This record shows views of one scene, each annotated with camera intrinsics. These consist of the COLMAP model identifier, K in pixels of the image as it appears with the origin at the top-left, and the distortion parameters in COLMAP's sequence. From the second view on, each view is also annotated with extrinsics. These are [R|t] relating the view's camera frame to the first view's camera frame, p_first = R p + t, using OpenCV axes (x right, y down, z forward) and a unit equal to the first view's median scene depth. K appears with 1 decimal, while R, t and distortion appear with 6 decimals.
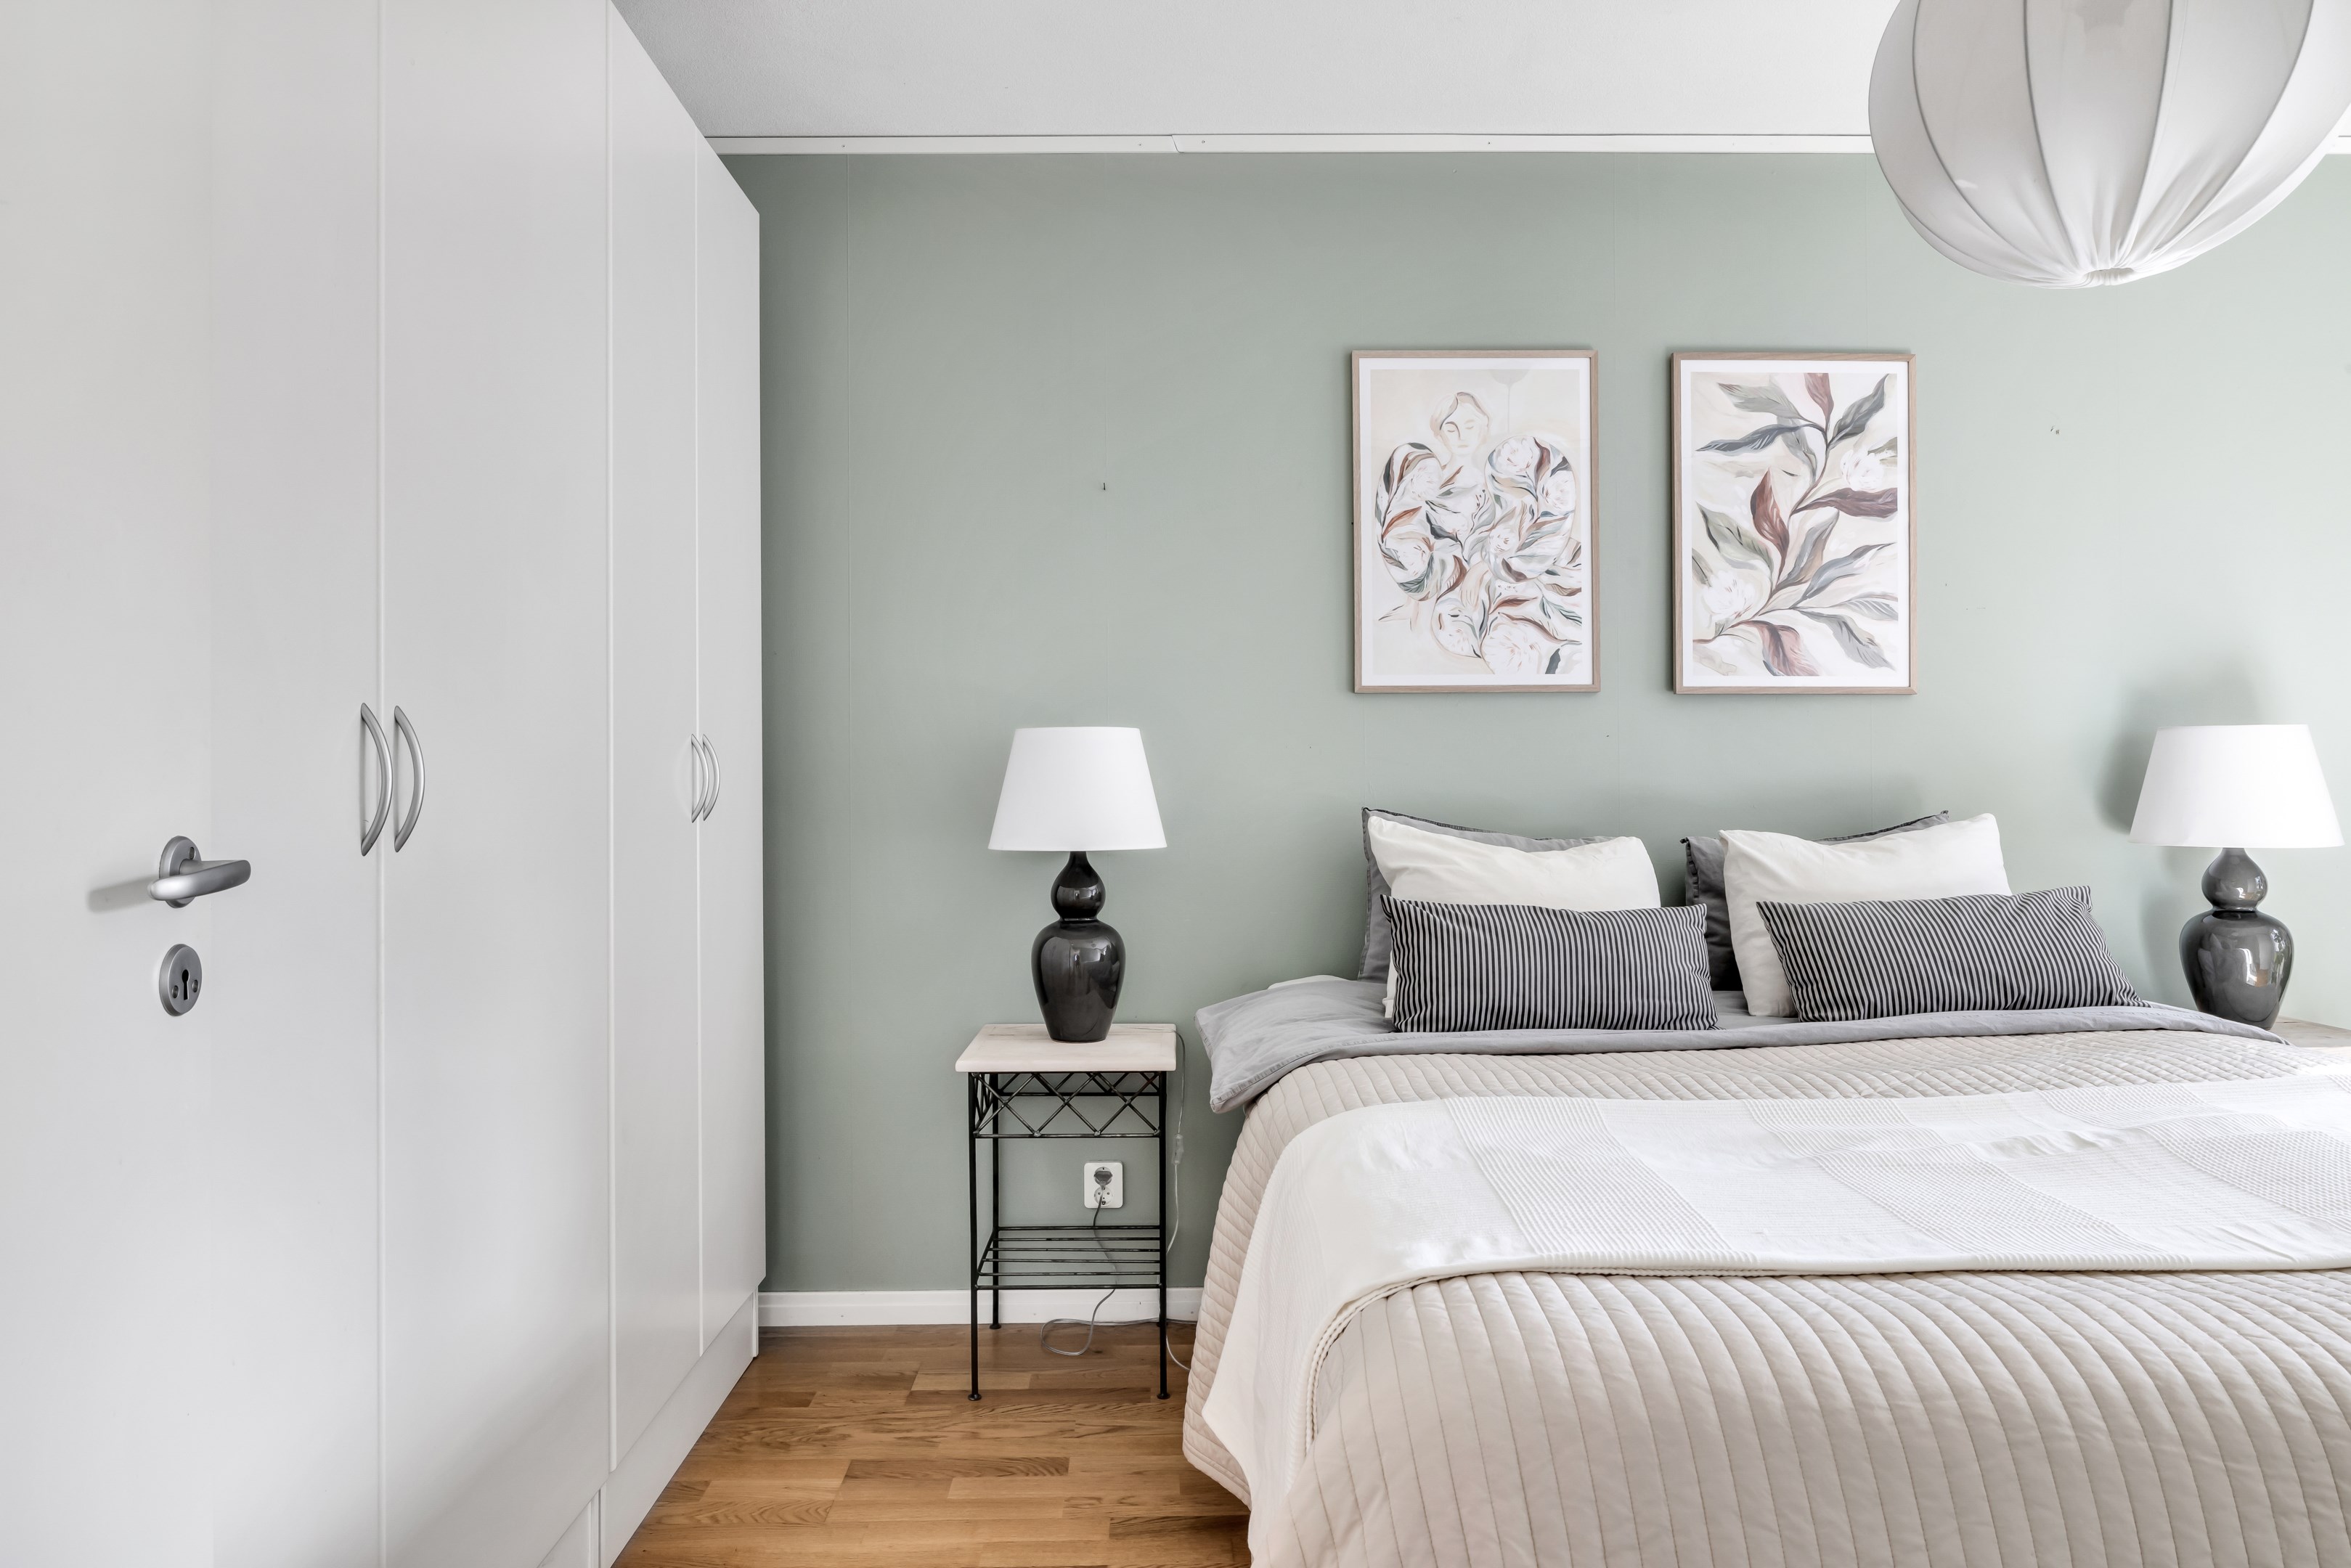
lens RADIAL K [[1390.2, 0, 1186.2], [0, 1390.2, 774.3], [0, 0, 1]] dist [-0.004990, 0.001509]
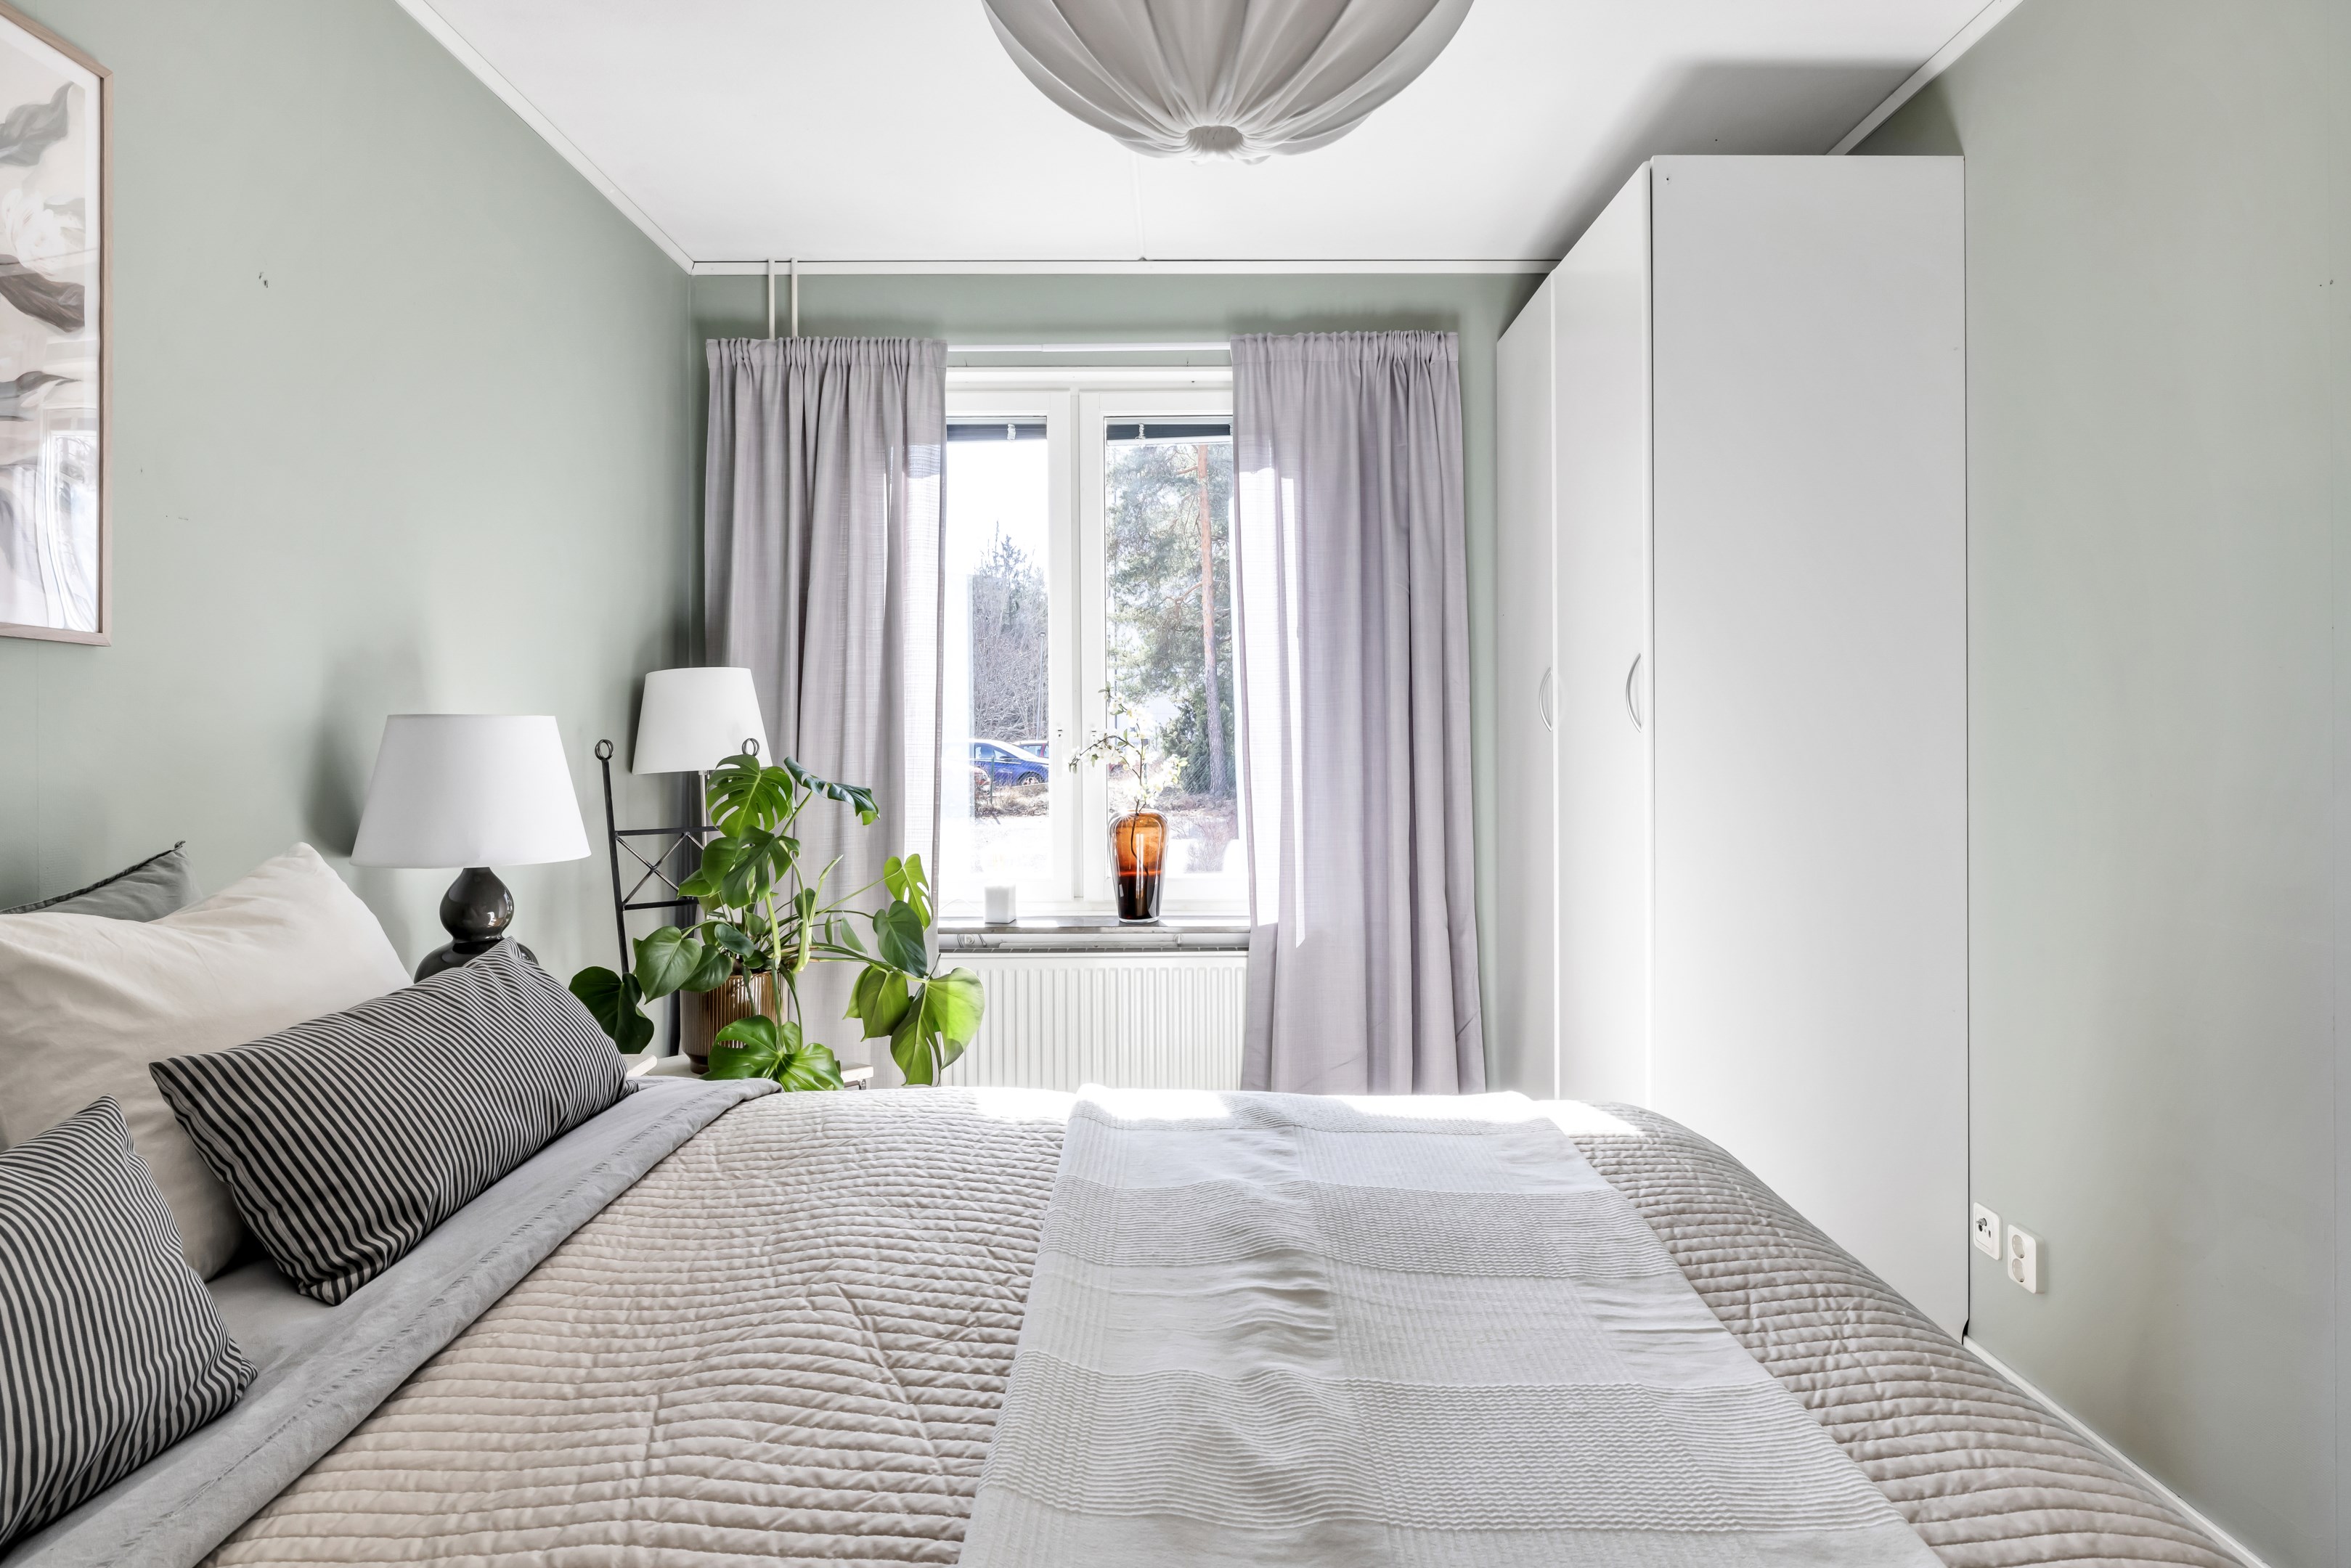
lens RADIAL K [[1390.2, 0, 1137.7], [0, 1390.2, 736.4], [0, 0, 1]] dist [-0.004990, 0.001509]
pose [[0.026879, 0.007761, 0.999609, -0.053304], [0.003466, 0.999963, -0.007857, -0.014382], [-0.999633, 0.003676, 0.026851, 0.581985]]
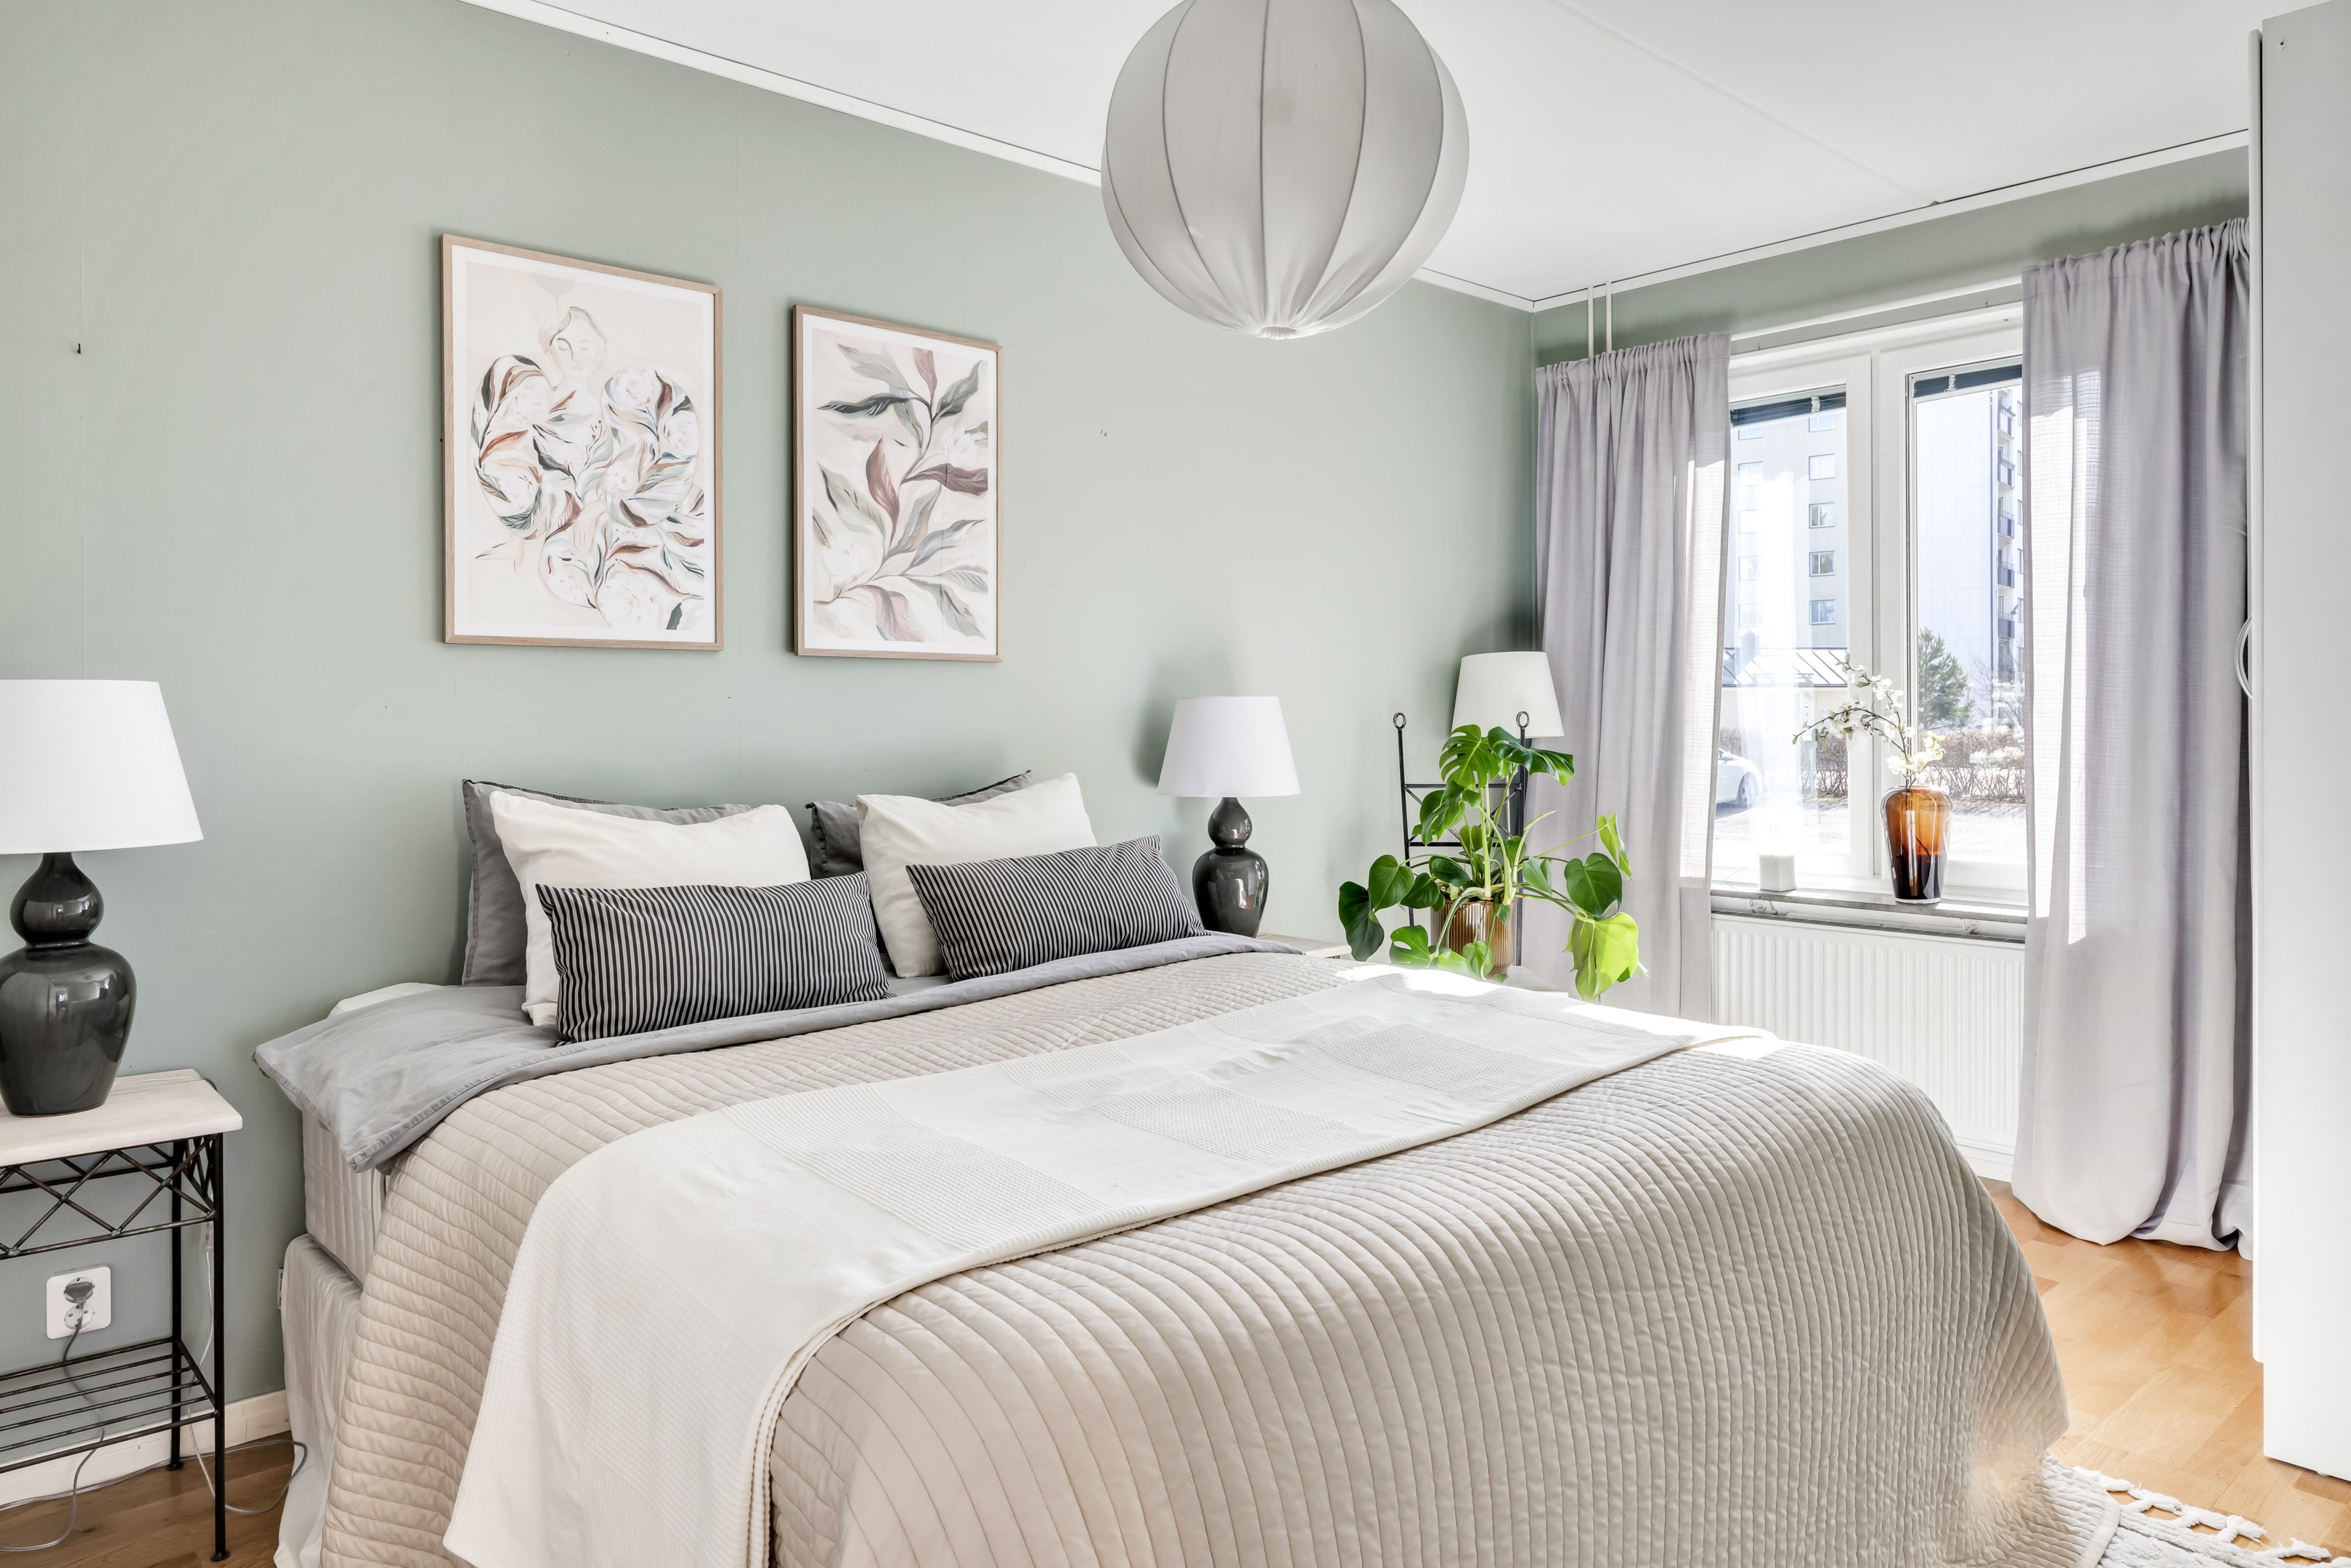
lens RADIAL K [[1488.3, 0, 1126.4], [0, 1488.3, 731.2], [0, 0, 1]] dist [-0.004711, 0.001028]
pose [[0.772609, -0.003446, 0.634873, -0.141320], [-0.001373, 0.999974, 0.007098, -0.013351], [-0.634881, -0.006355, 0.772584, 0.049600]]
